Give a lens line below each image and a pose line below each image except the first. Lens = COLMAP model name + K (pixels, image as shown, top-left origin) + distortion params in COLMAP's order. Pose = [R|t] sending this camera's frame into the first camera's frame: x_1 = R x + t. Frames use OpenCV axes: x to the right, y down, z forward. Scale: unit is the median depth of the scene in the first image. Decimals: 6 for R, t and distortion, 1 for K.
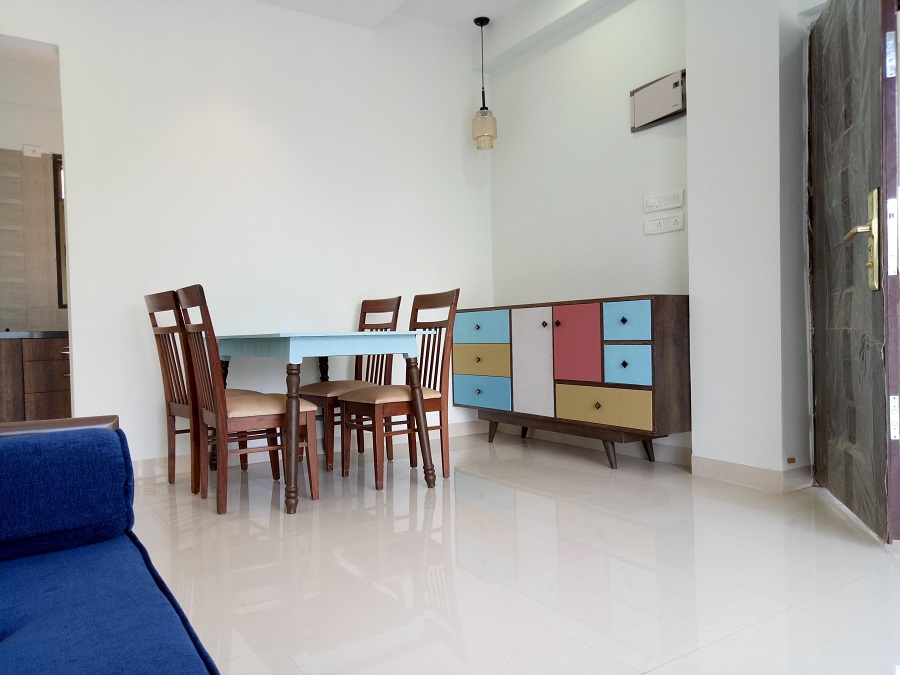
lens RADIAL K [[660.4, 0, 447.9], [0, 660.4, 350.1], [0, 0, 1]] dist [0.048256, -0.041031]
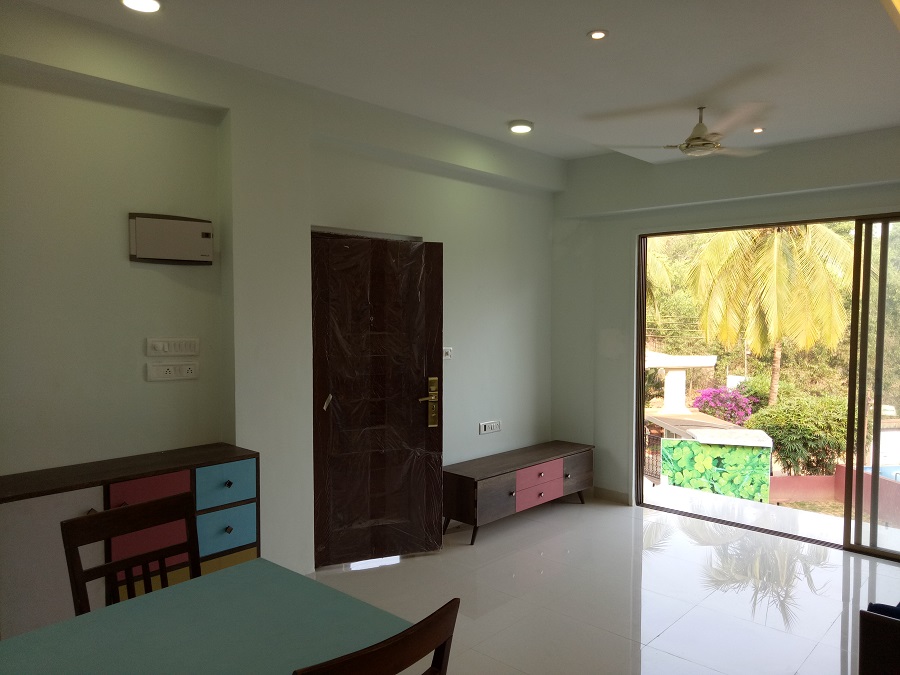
lens RADIAL K [[660.4, 0, 447.9], [0, 660.4, 350.1], [0, 0, 1]] dist [0.048256, -0.041031]
pose [[-0.245586, -0.027389, 0.968988, -0.696180], [0.029336, 0.998933, 0.035670, -0.249565], [-0.968931, 0.037186, -0.244521, 0.884458]]
